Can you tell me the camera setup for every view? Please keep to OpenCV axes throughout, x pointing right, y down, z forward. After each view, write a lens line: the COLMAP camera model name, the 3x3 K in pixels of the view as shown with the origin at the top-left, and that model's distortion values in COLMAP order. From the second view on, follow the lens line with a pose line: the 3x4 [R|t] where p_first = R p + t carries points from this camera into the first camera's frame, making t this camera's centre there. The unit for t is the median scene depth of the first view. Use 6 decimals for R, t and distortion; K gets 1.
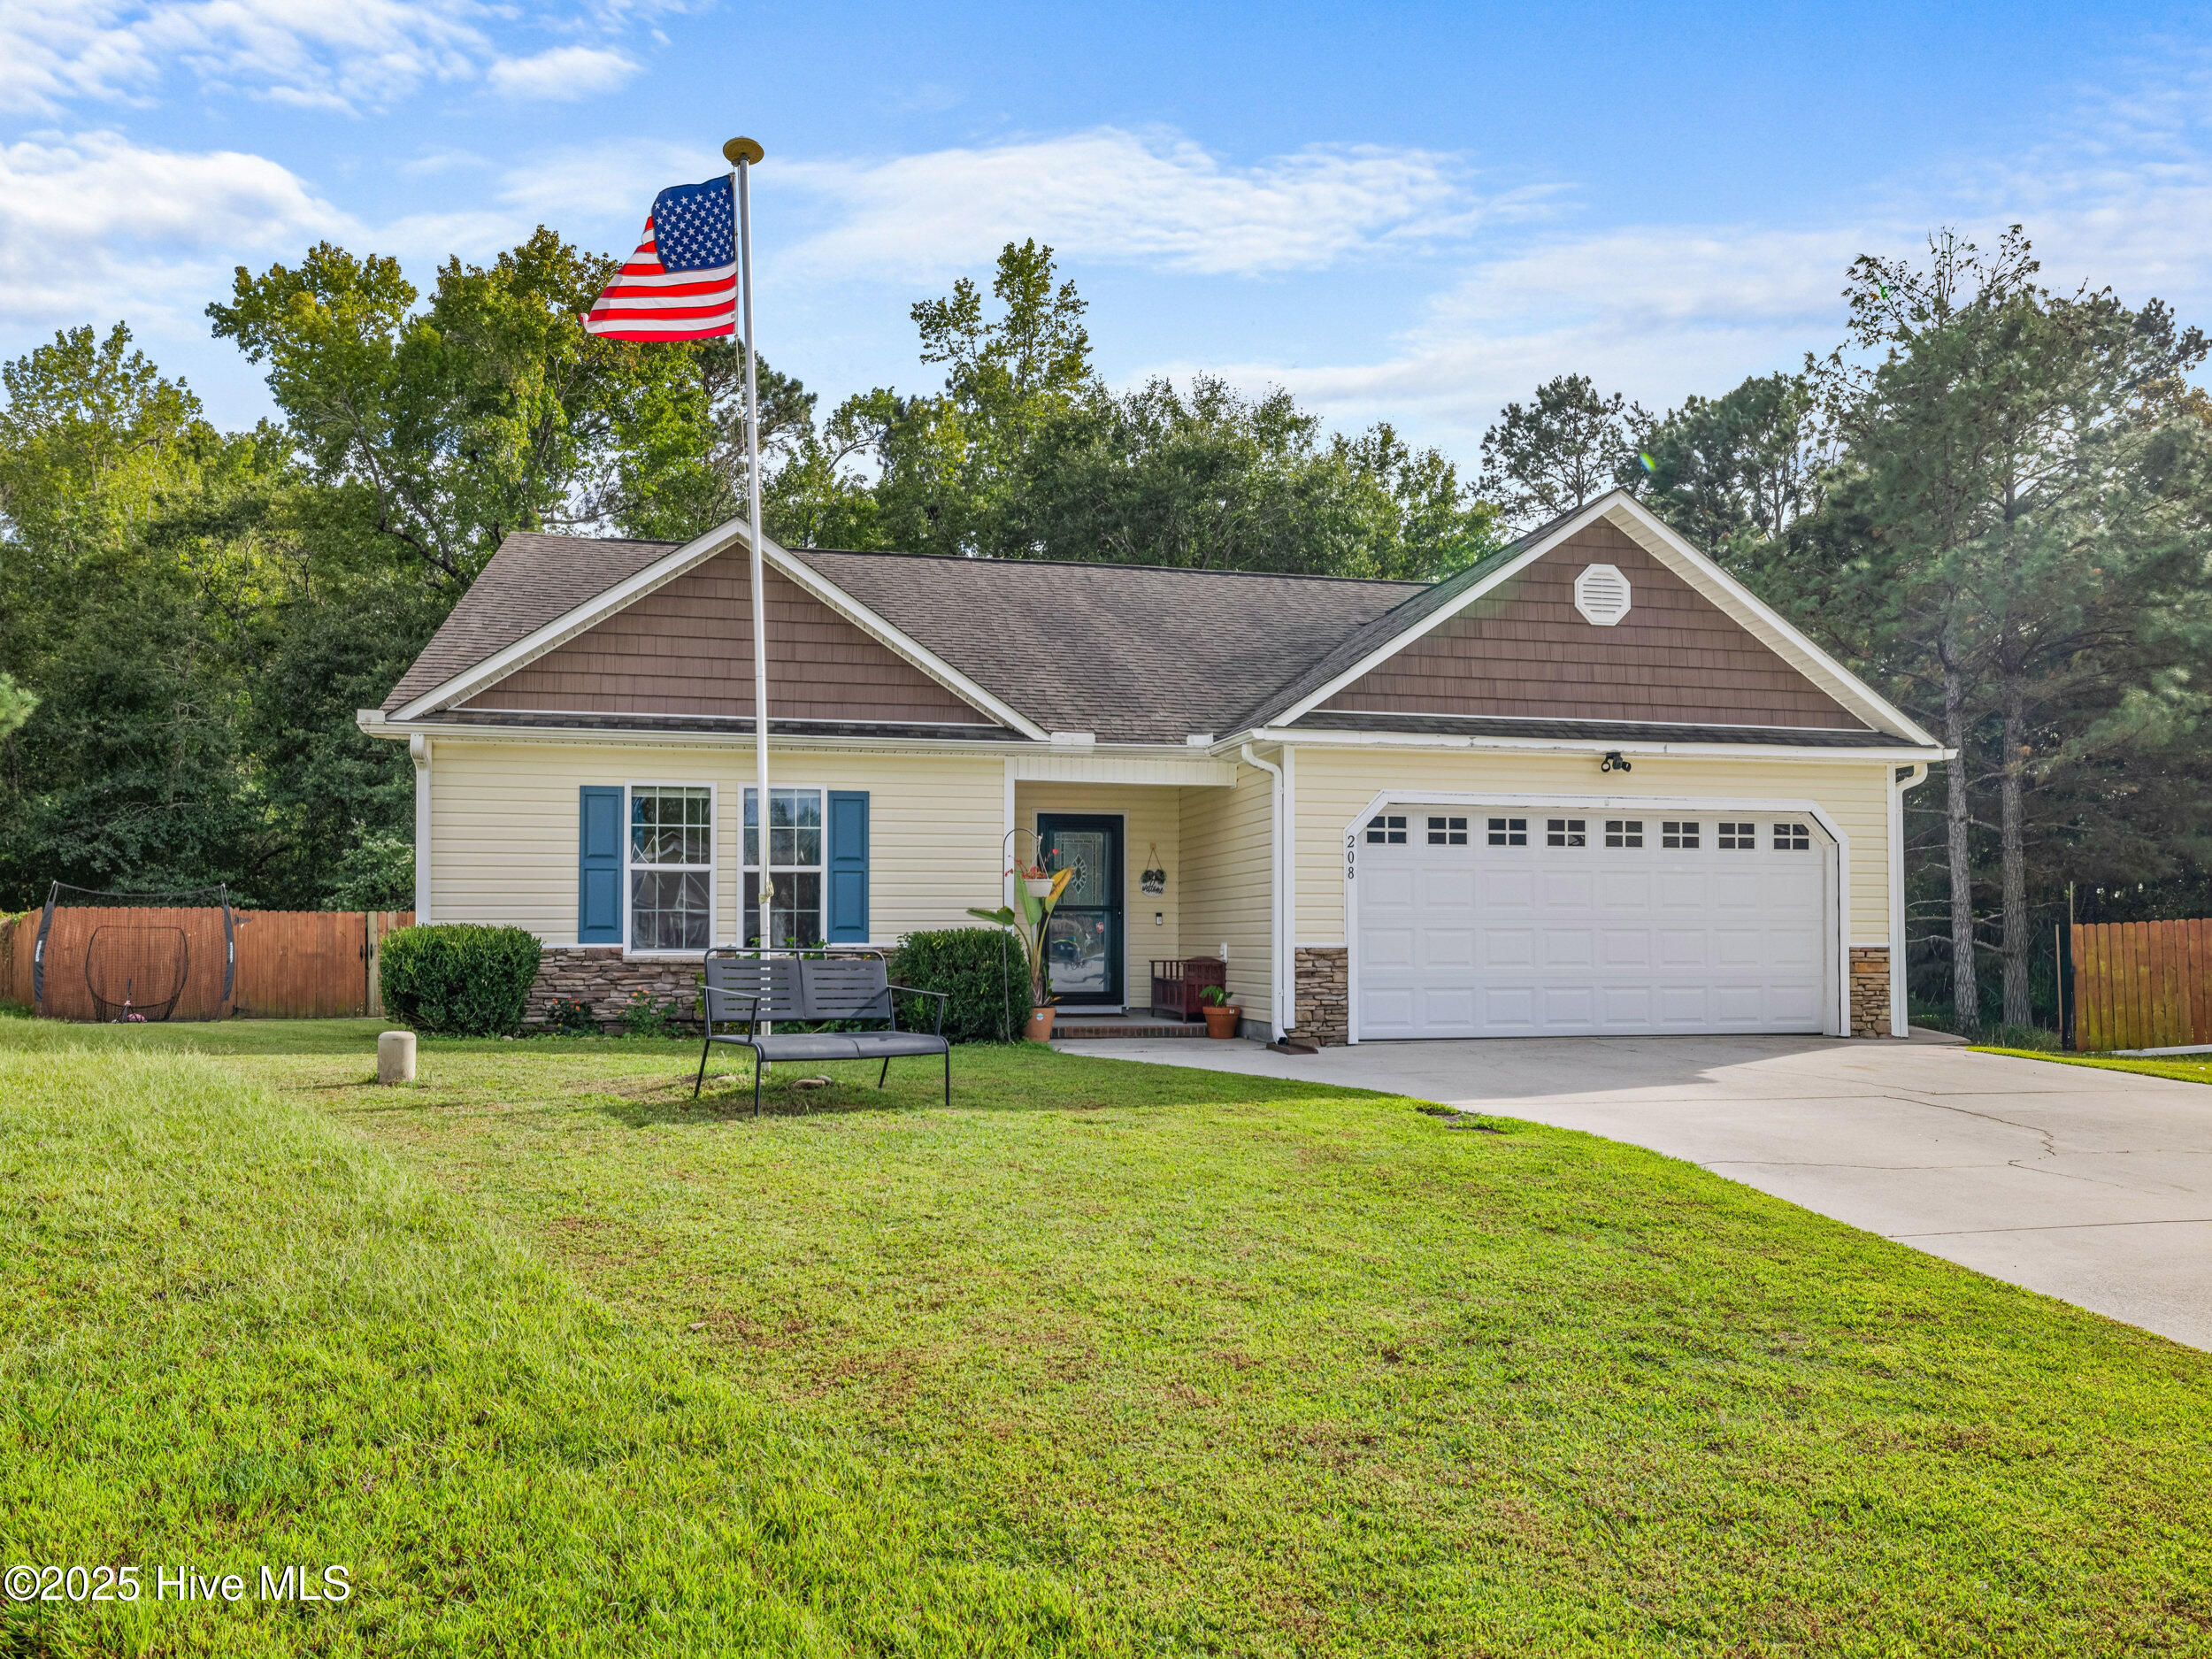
lens RADIAL K [[1500.6, 0, 1097.5], [0, 1500.6, 896.2], [0, 0, 1]] dist [-0.004925, -0.002397]
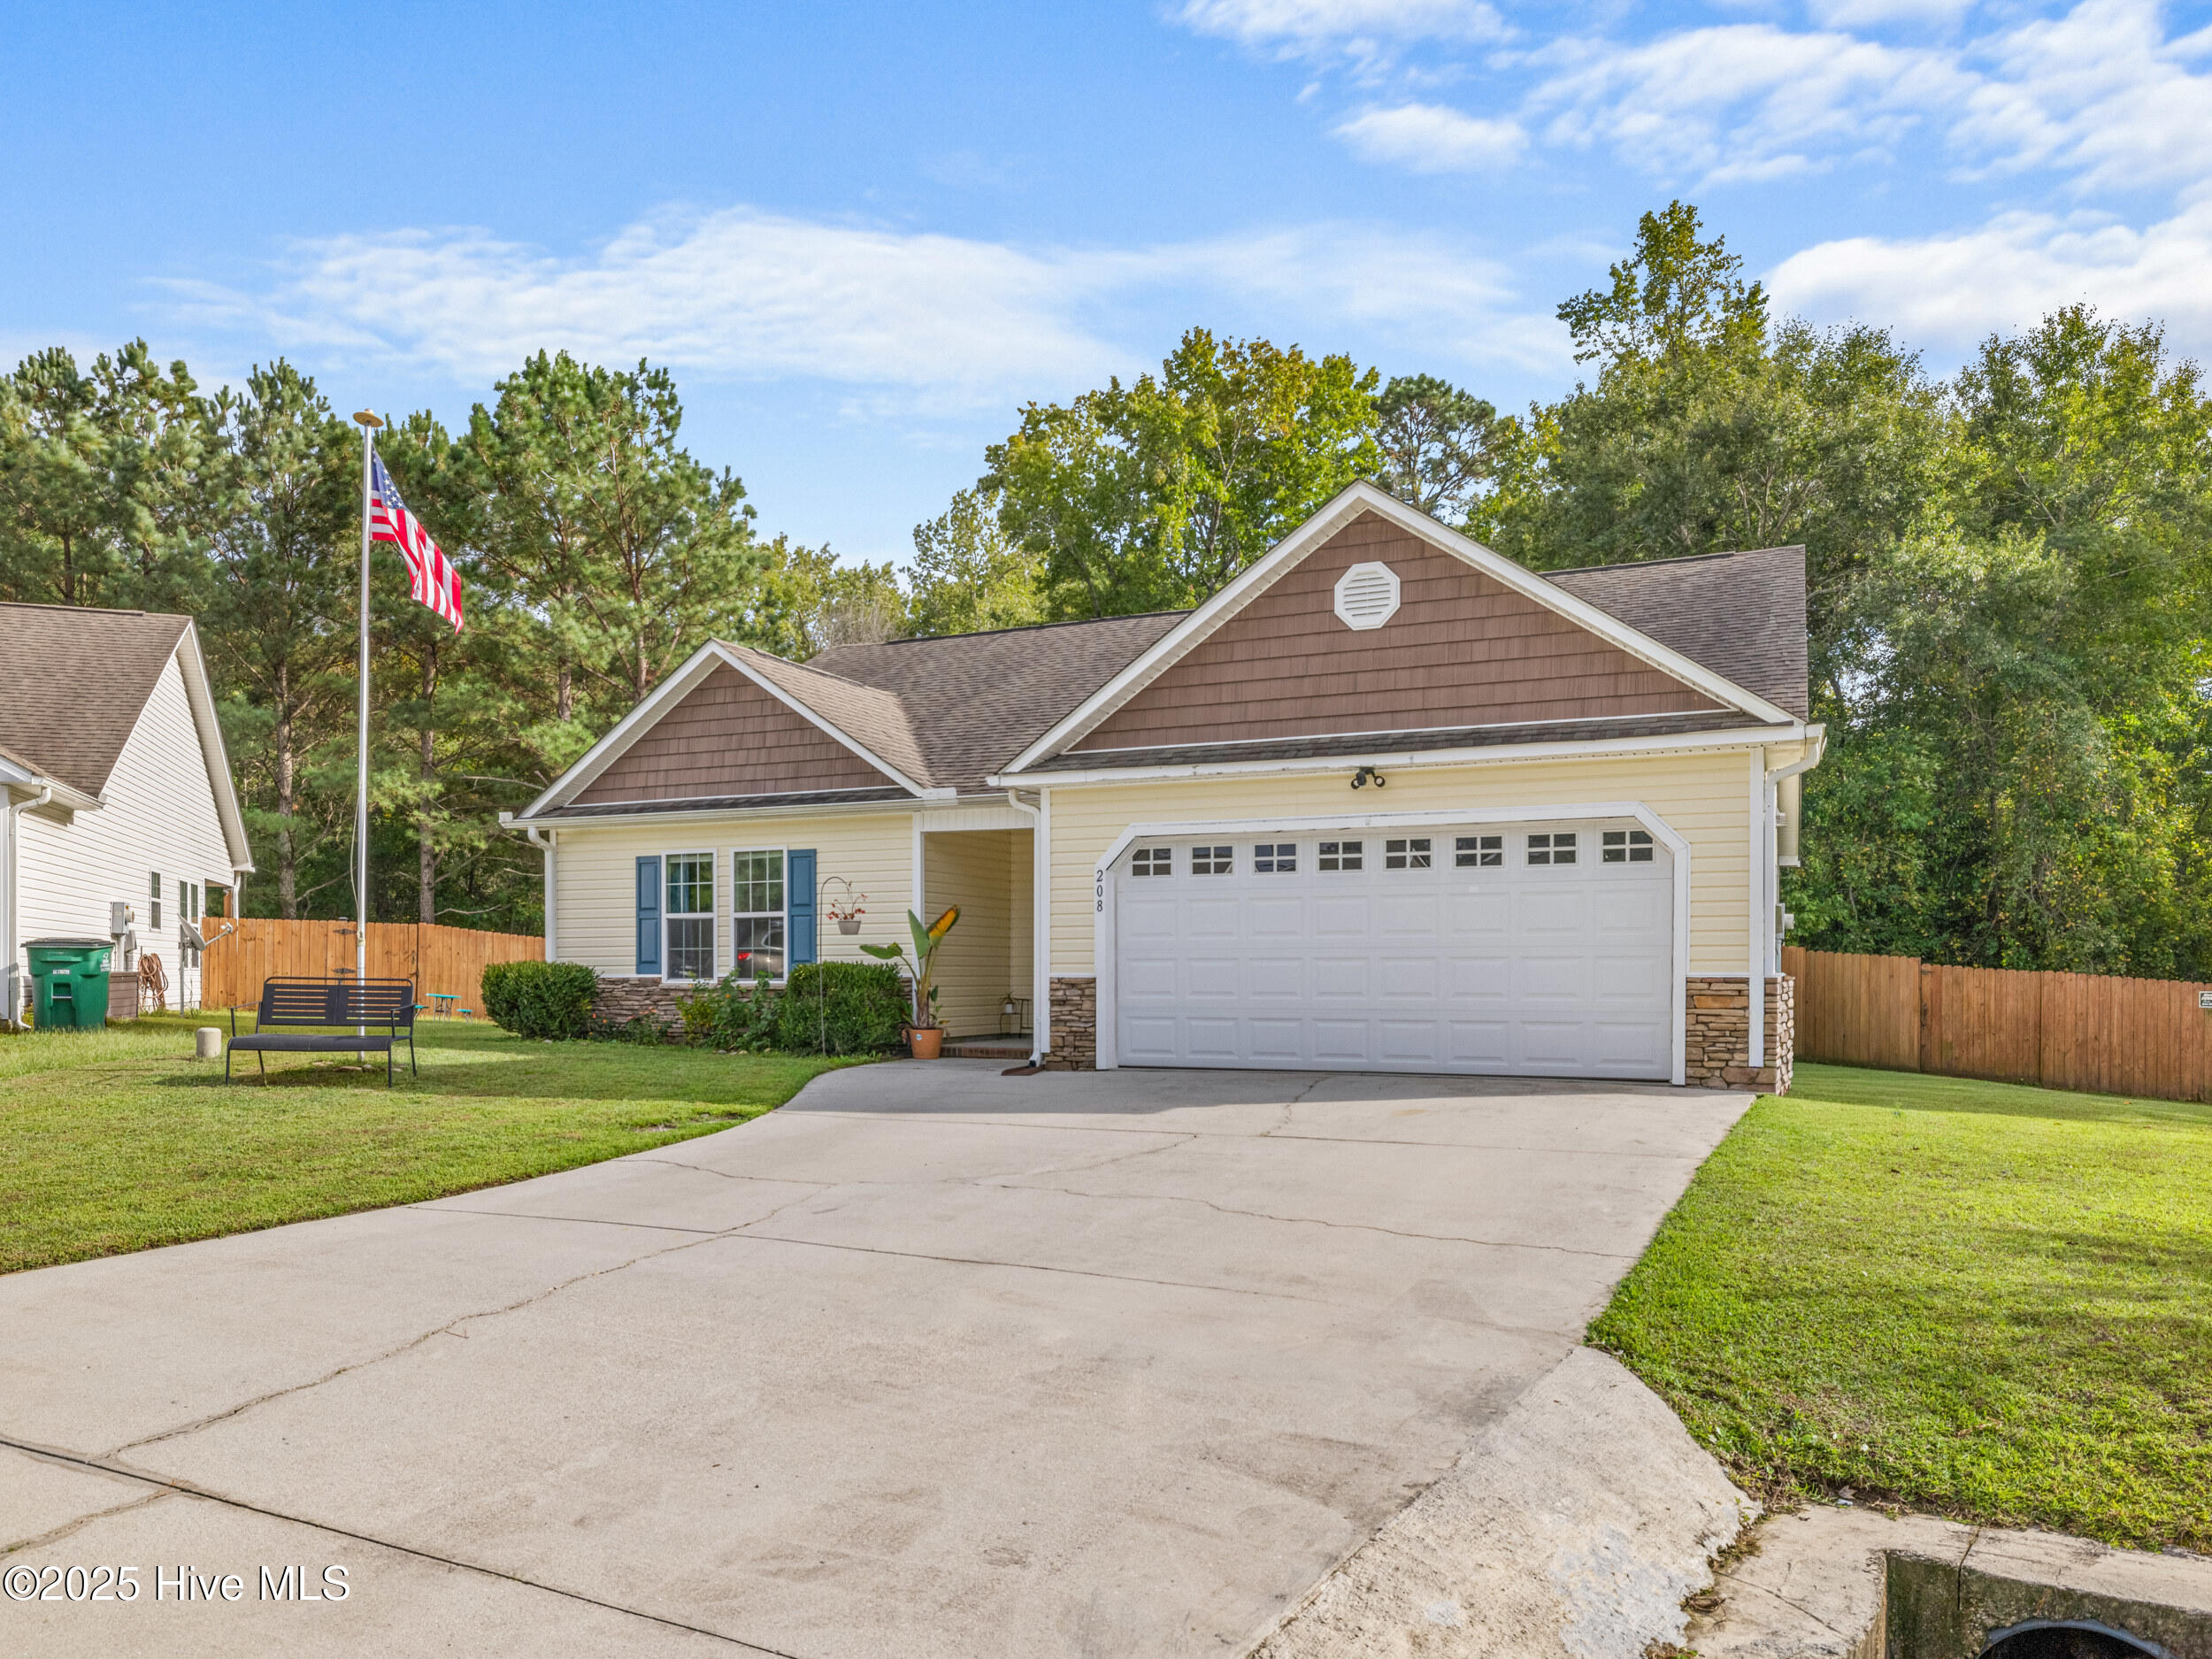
lens RADIAL K [[1505.7, 0, 1104.1], [0, 1505.7, 982.7], [0, 0, 1]] dist [0.001354, 0.000601]
pose [[0.809582, 0.002286, -0.587002, 0.752424], [0.019200, 0.999354, 0.030372, 0.005807], [0.586693, -0.035859, 0.809015, 0.145983]]
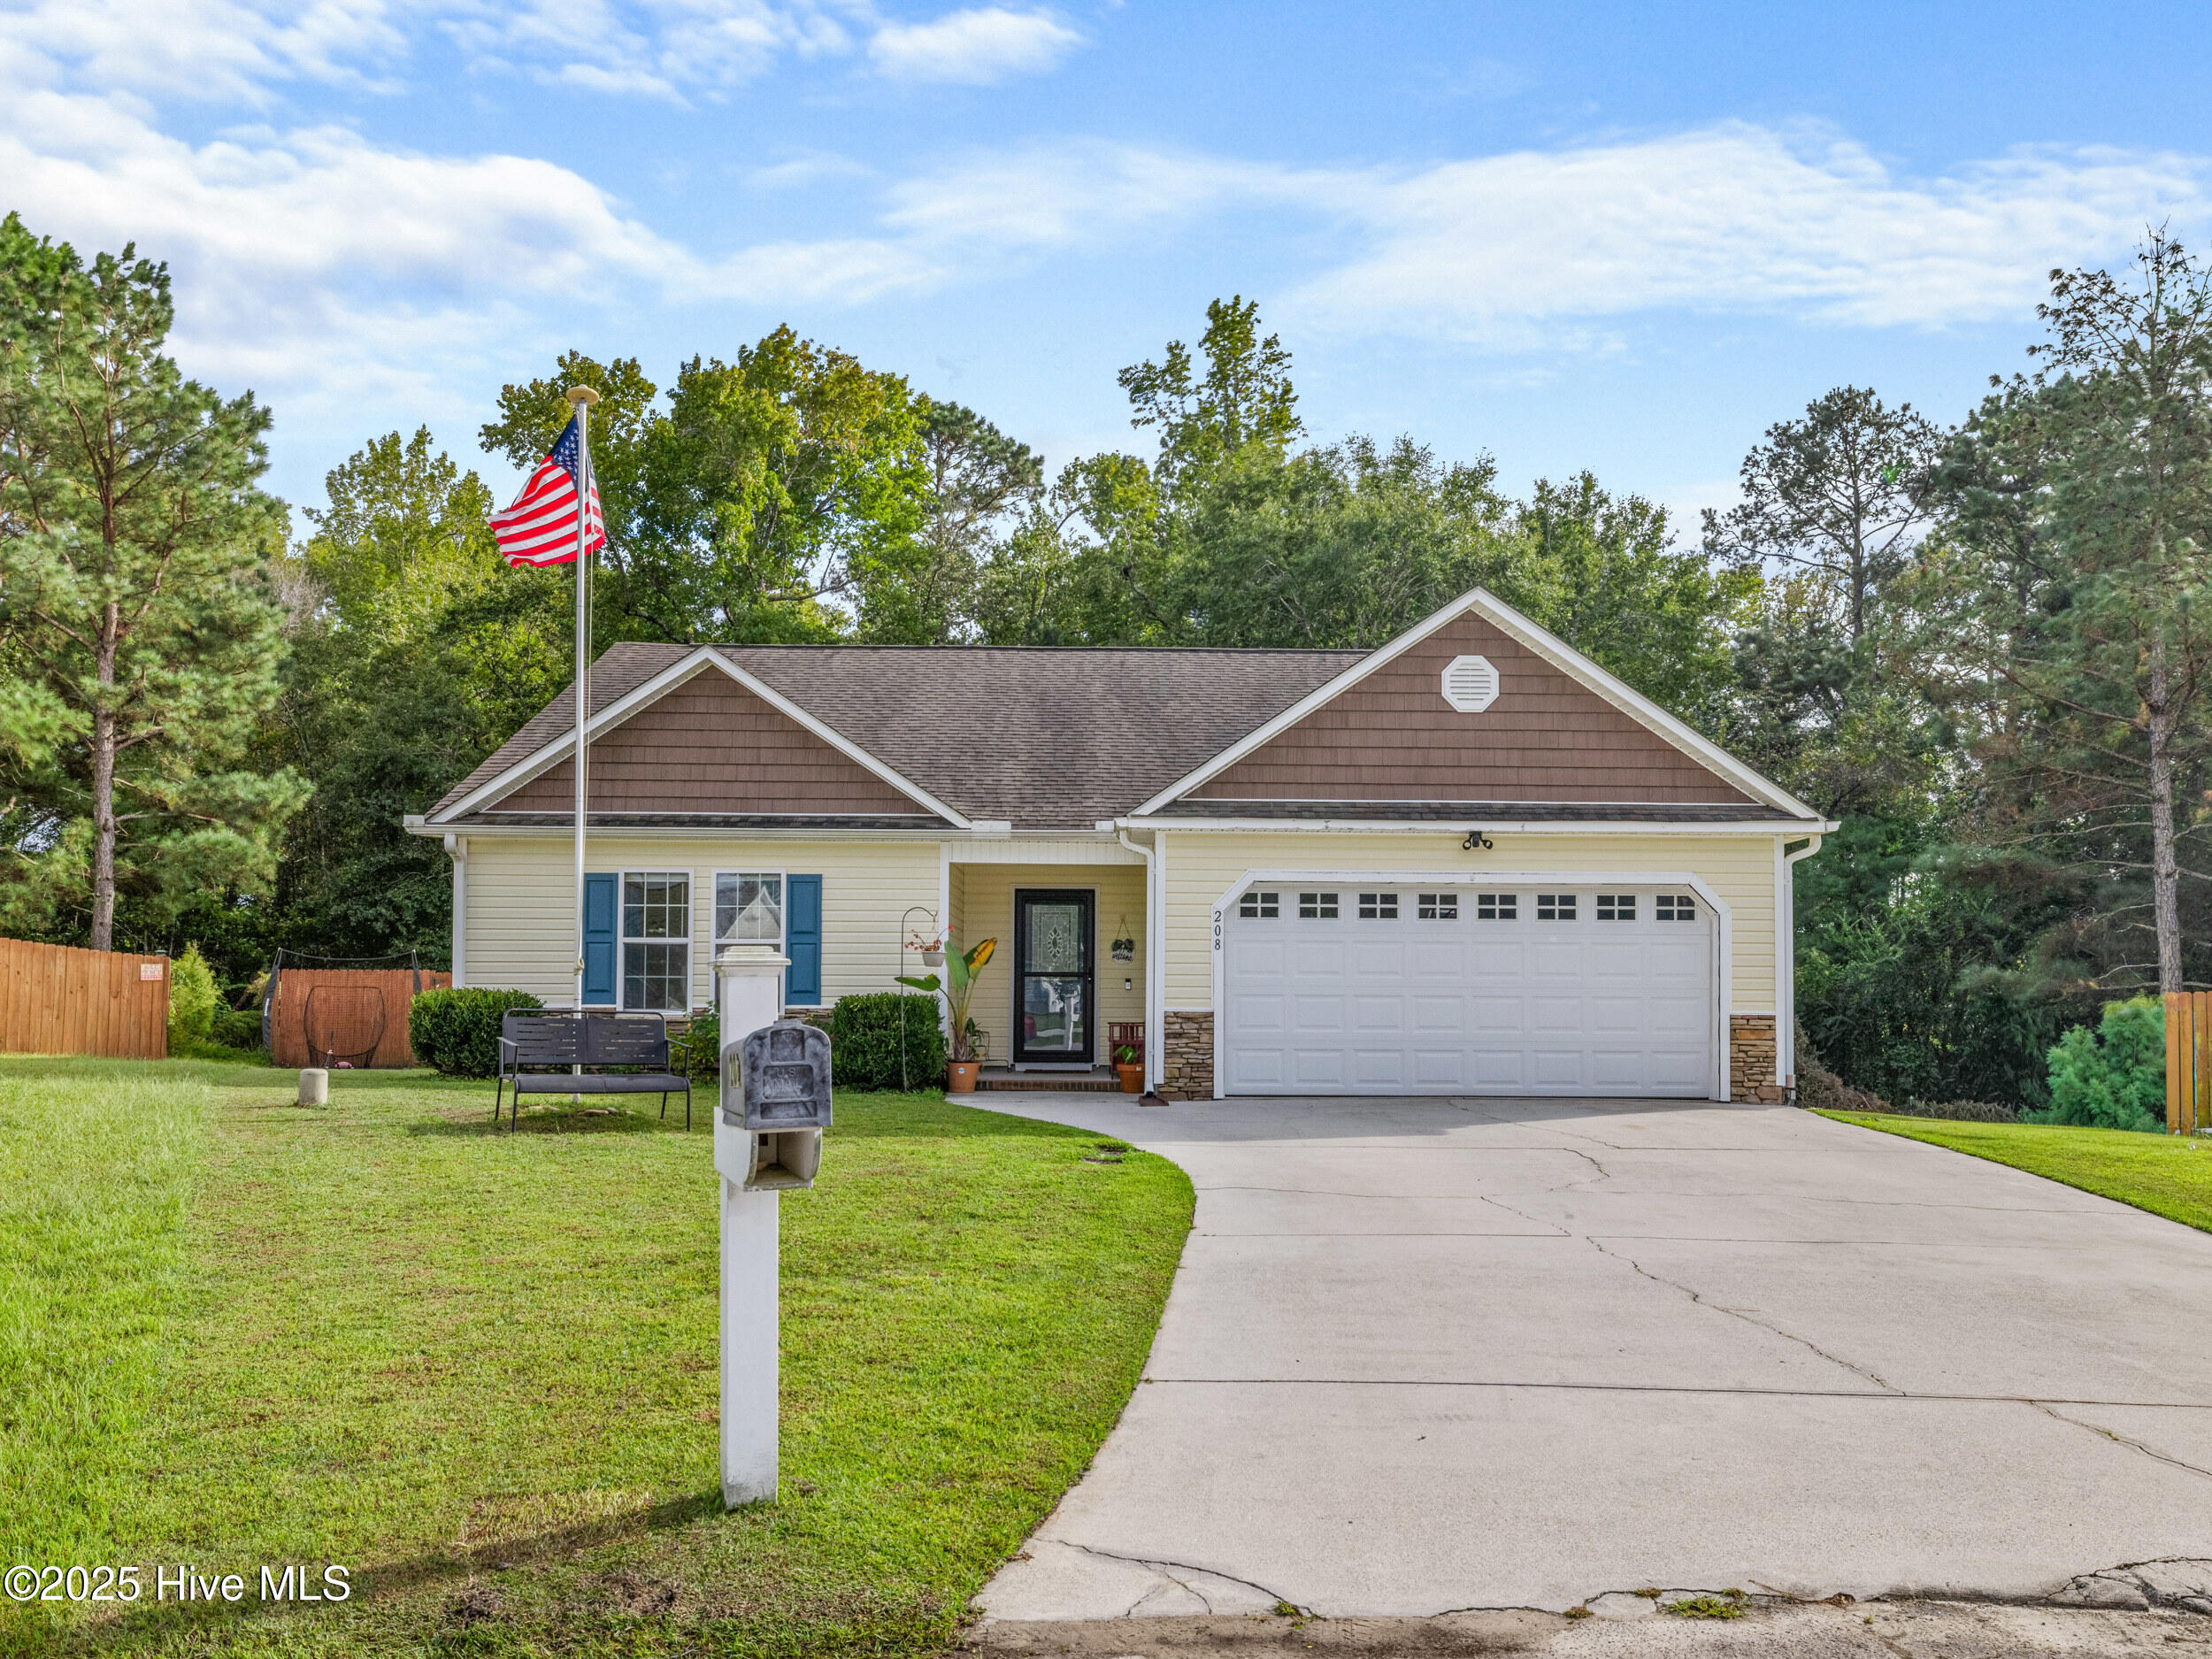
lens RADIAL K [[1596.8, 0, 1115.8], [0, 1596.8, 945.7], [0, 0, 1]] dist [0.003904, 0.004932]
pose [[0.980591, -0.001376, -0.196059, 0.312662], [0.000254, 0.999983, -0.005744, -0.007598], [0.196064, 0.005582, 0.980575, -0.166506]]
